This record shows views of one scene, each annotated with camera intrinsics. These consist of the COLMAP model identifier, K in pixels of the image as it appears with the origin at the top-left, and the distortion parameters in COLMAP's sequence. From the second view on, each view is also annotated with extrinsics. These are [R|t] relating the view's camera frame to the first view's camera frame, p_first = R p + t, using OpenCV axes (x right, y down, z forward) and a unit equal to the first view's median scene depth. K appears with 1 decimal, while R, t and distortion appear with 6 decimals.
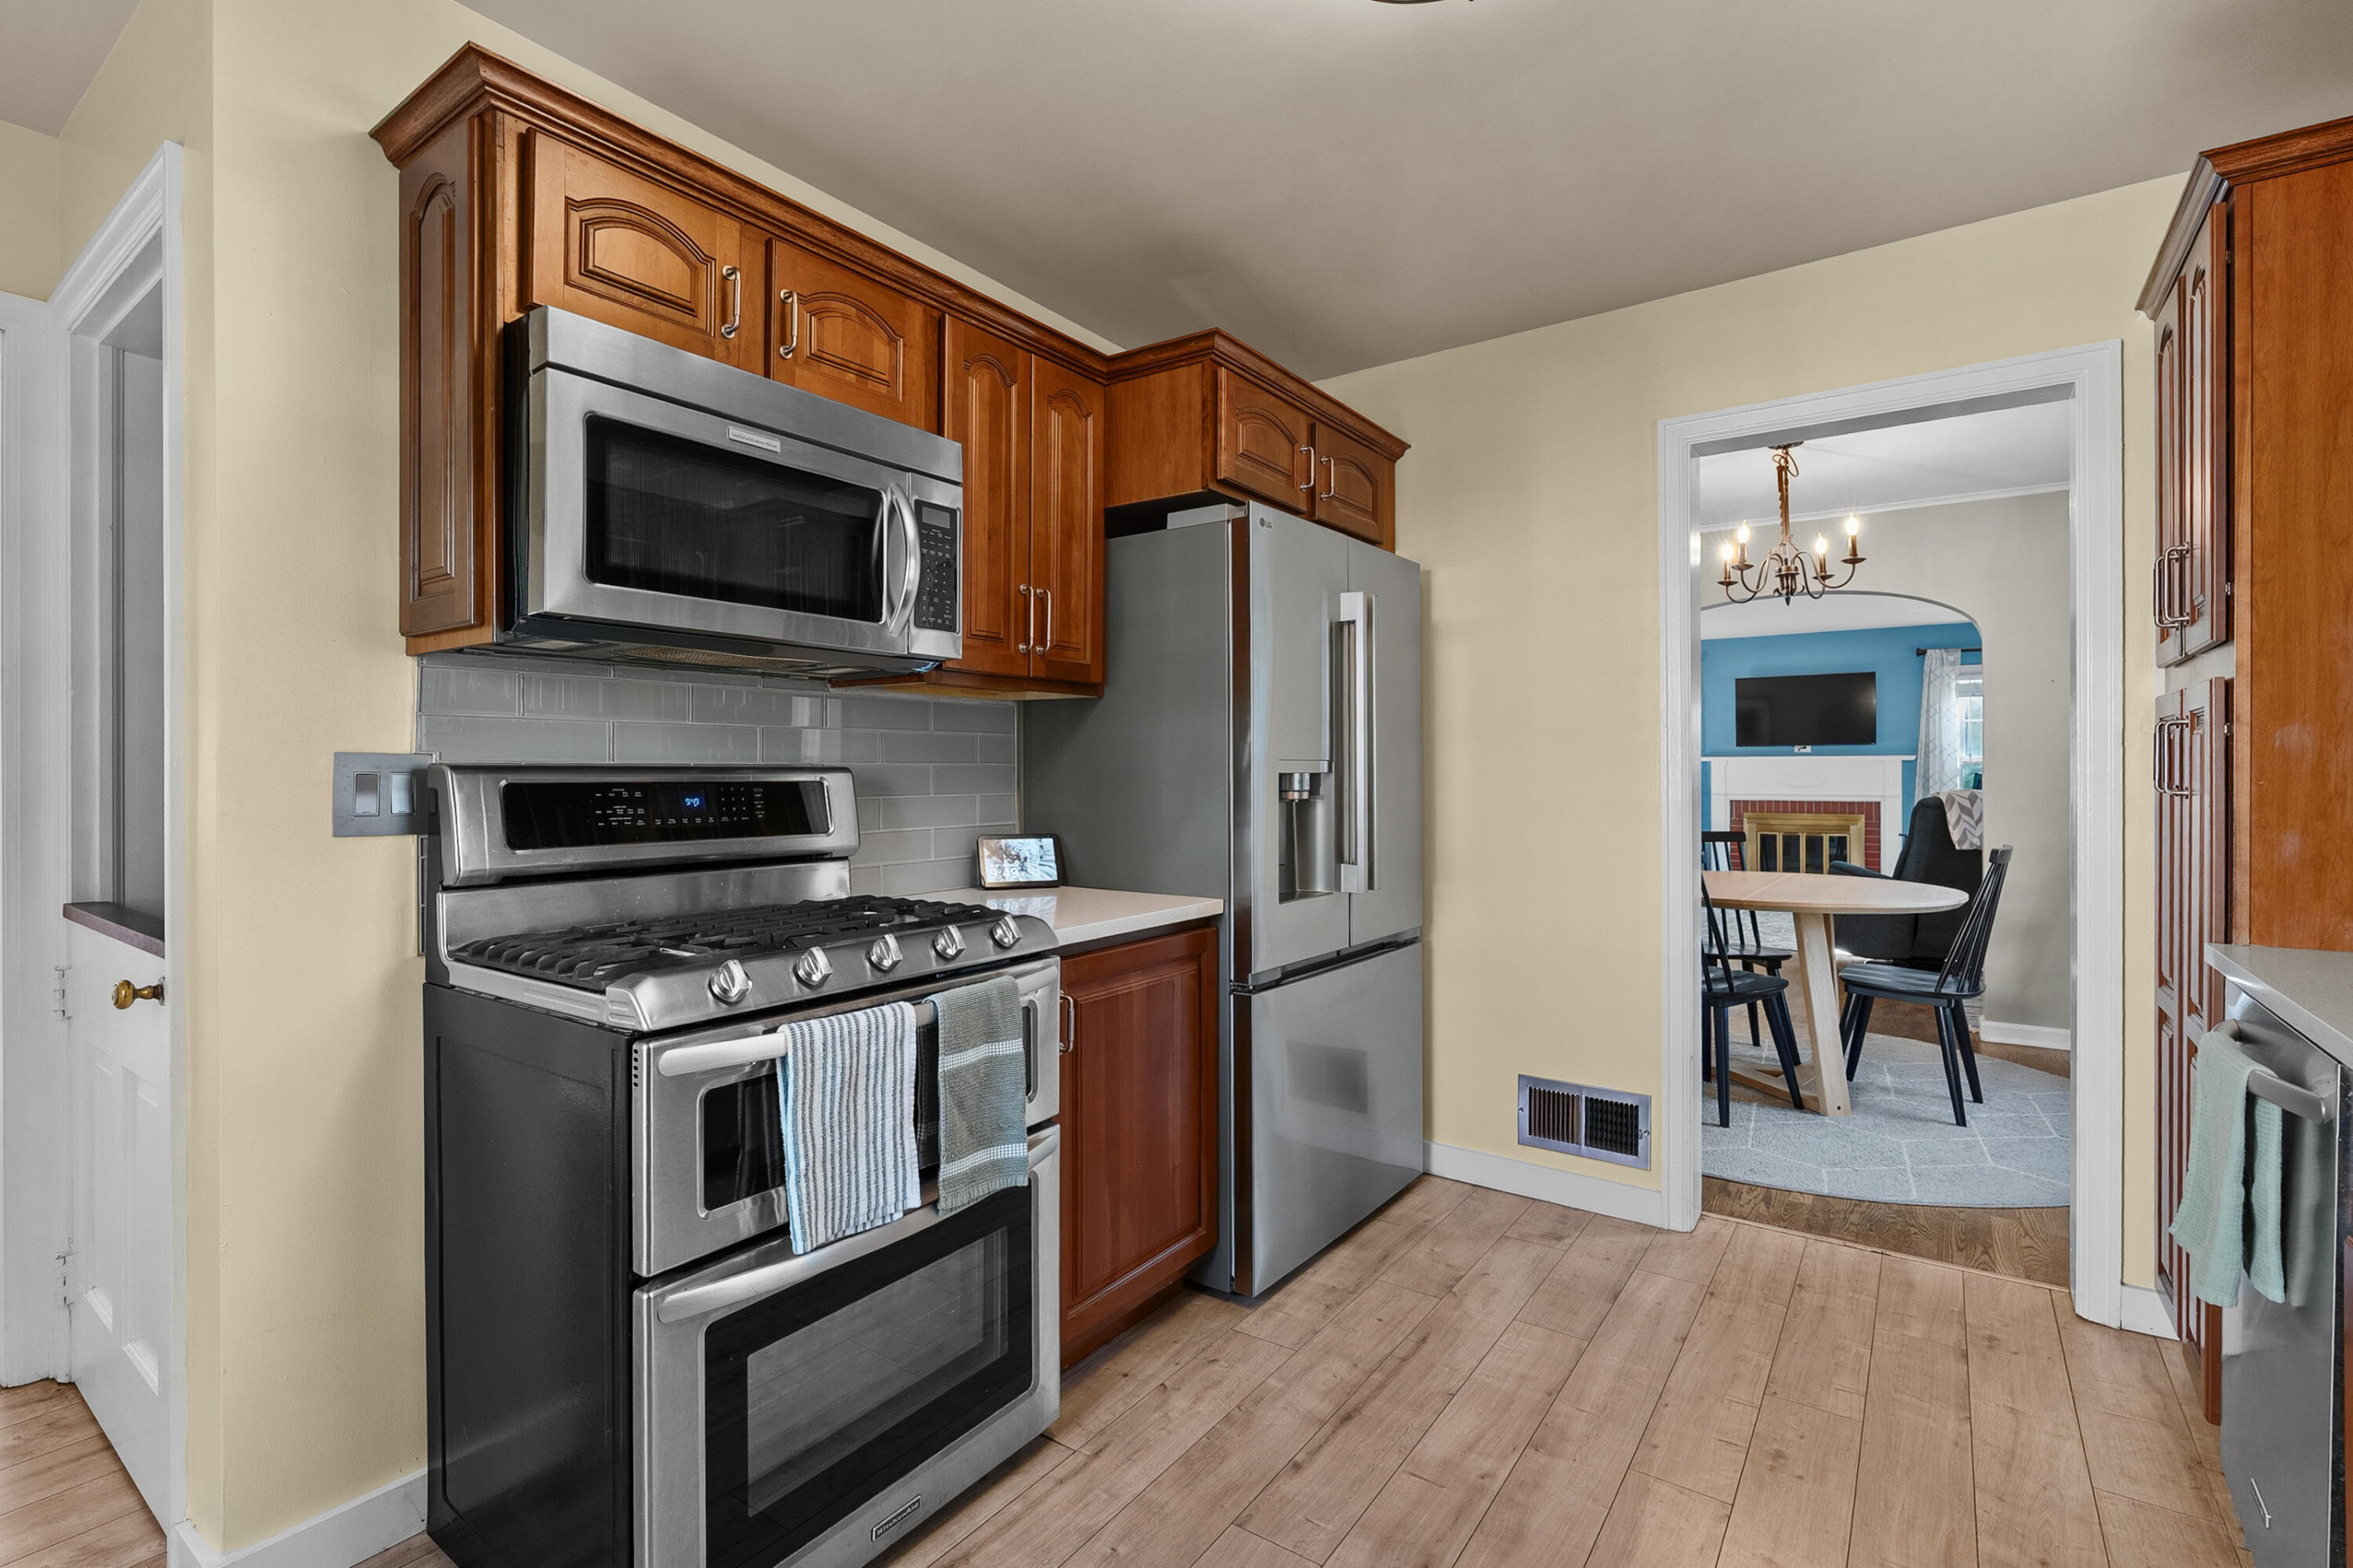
lens RADIAL K [[1059.7, 0, 1192.0], [0, 1059.7, 771.3], [0, 0, 1]] dist [-0.009805, 0.003018]
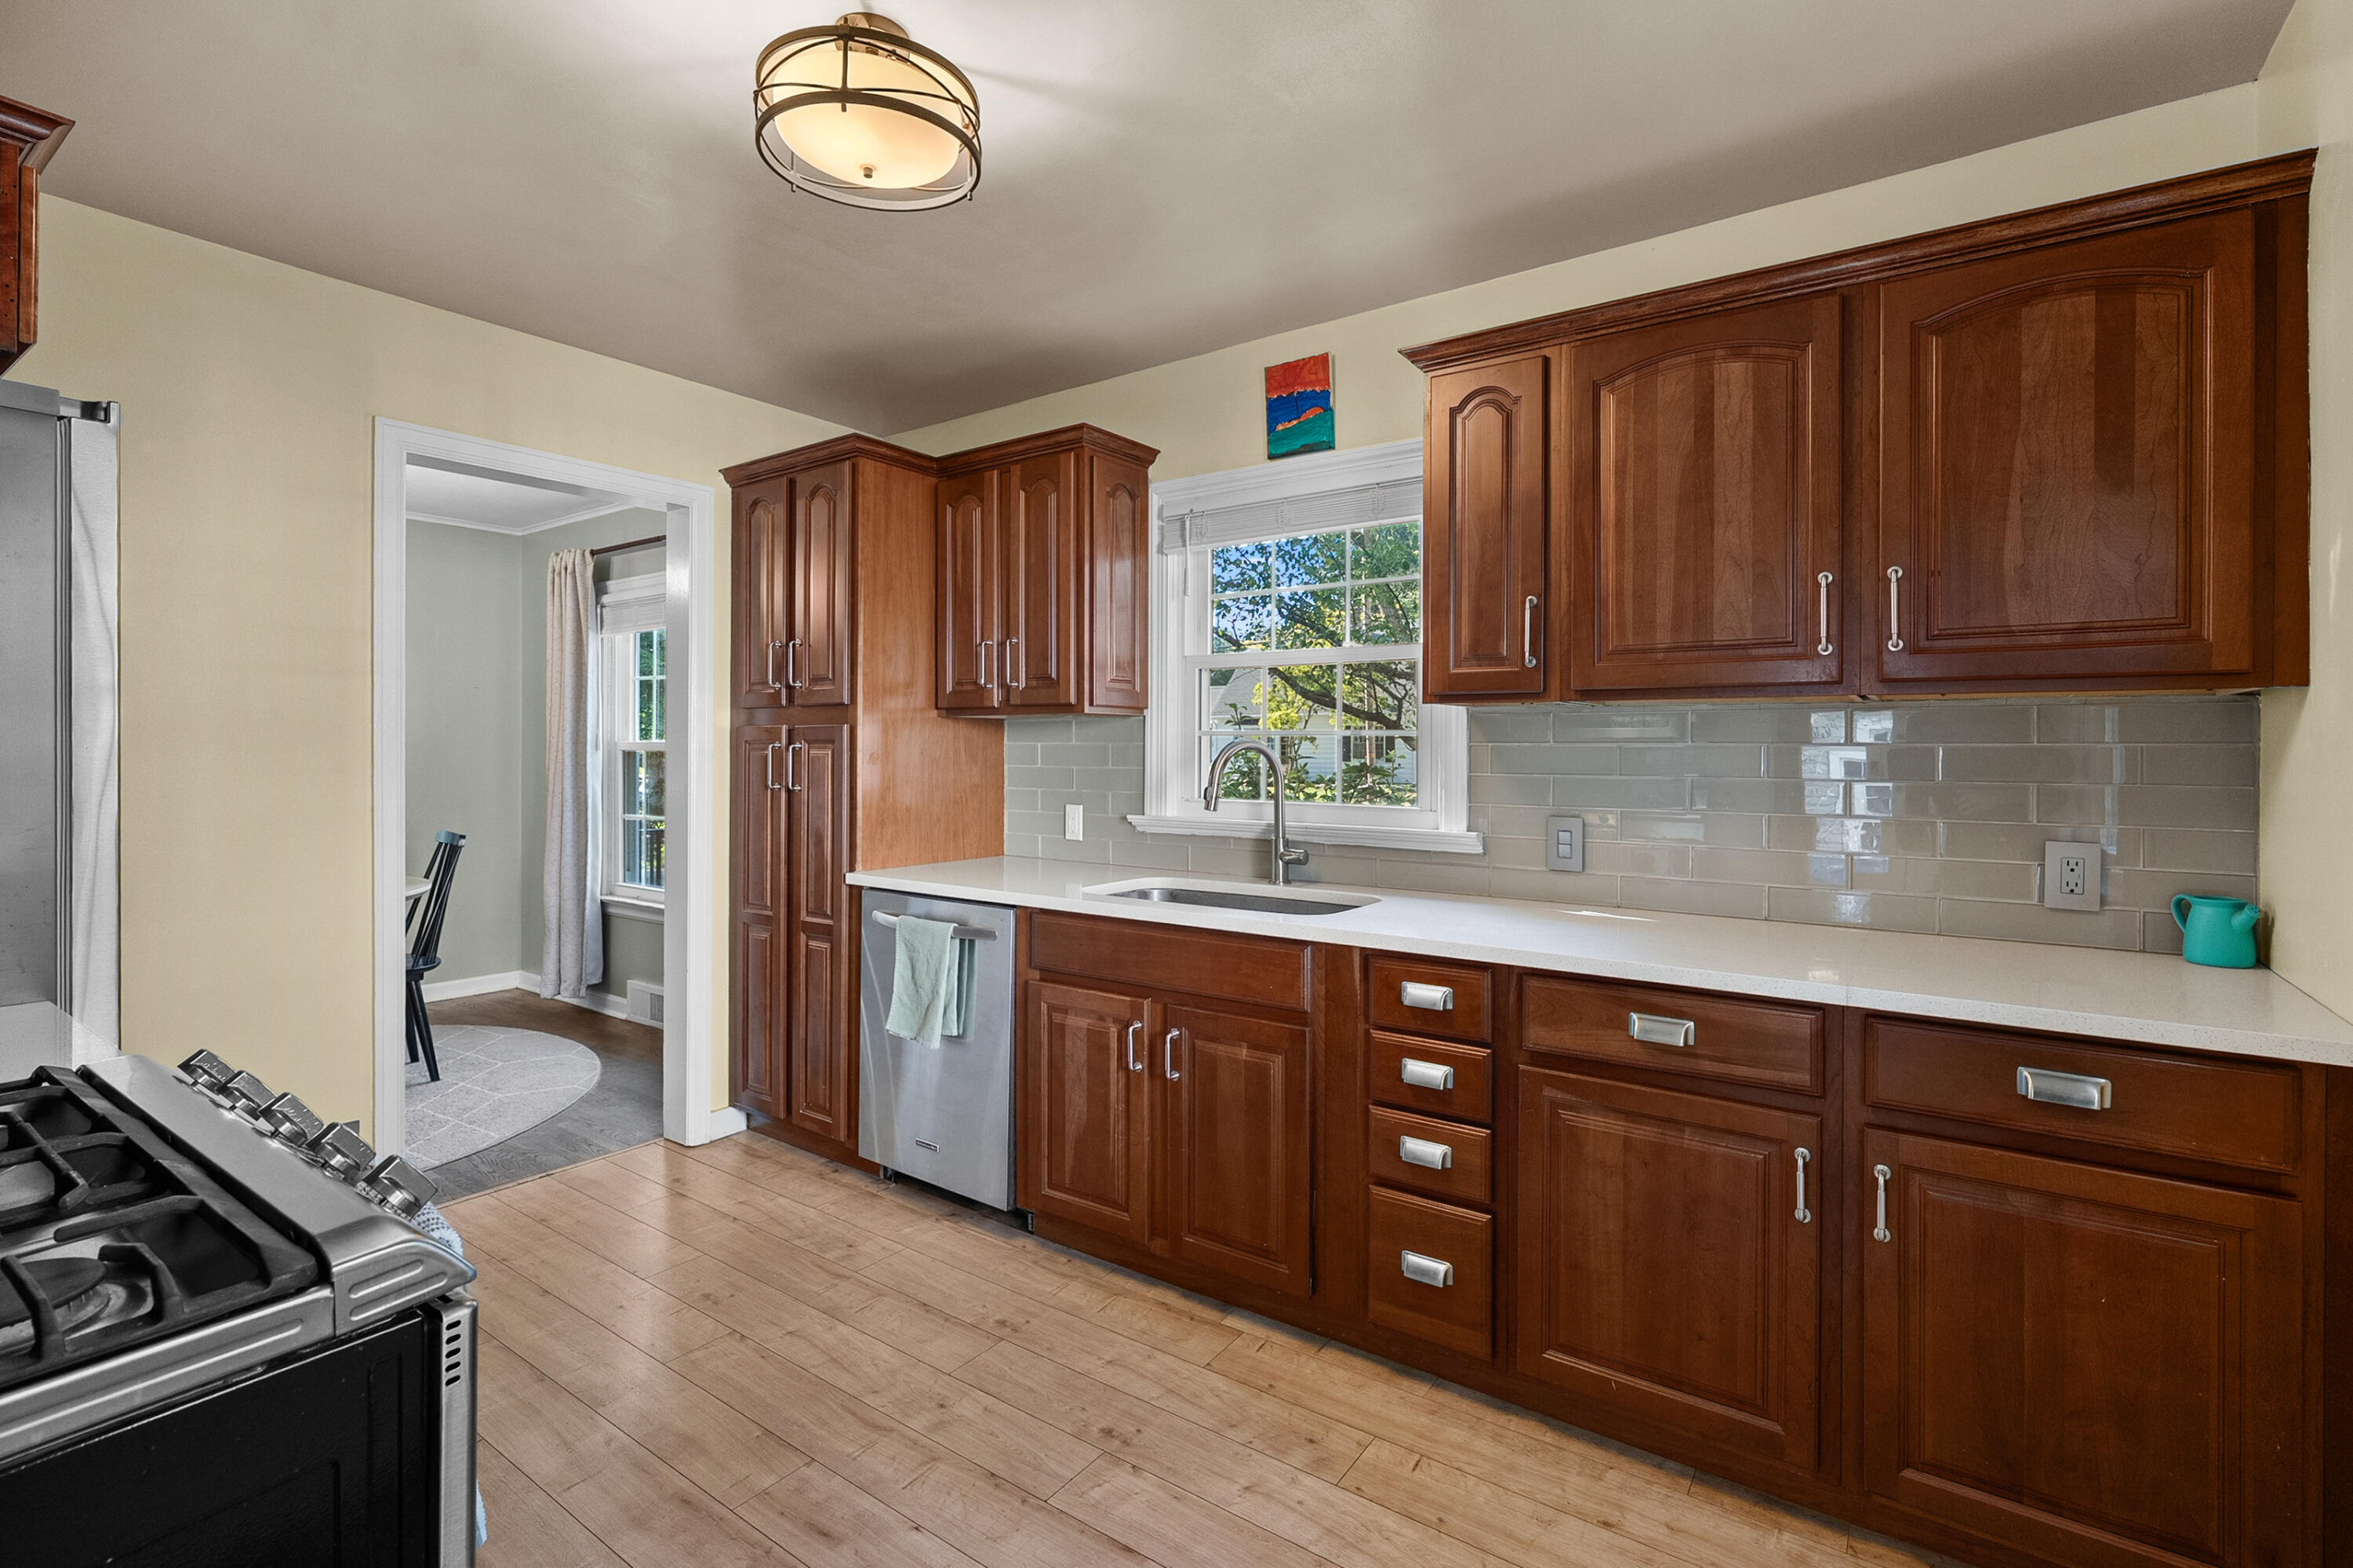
lens RADIAL K [[1059.7, 0, 1170.2], [0, 1059.7, 753.8], [0, 0, 1]] dist [-0.009805, 0.003018]
pose [[0.007432, -0.003304, 0.999967, -0.770472], [-0.006659, 0.999972, 0.003354, -0.045404], [-0.999950, -0.006683, 0.007410, 0.405524]]
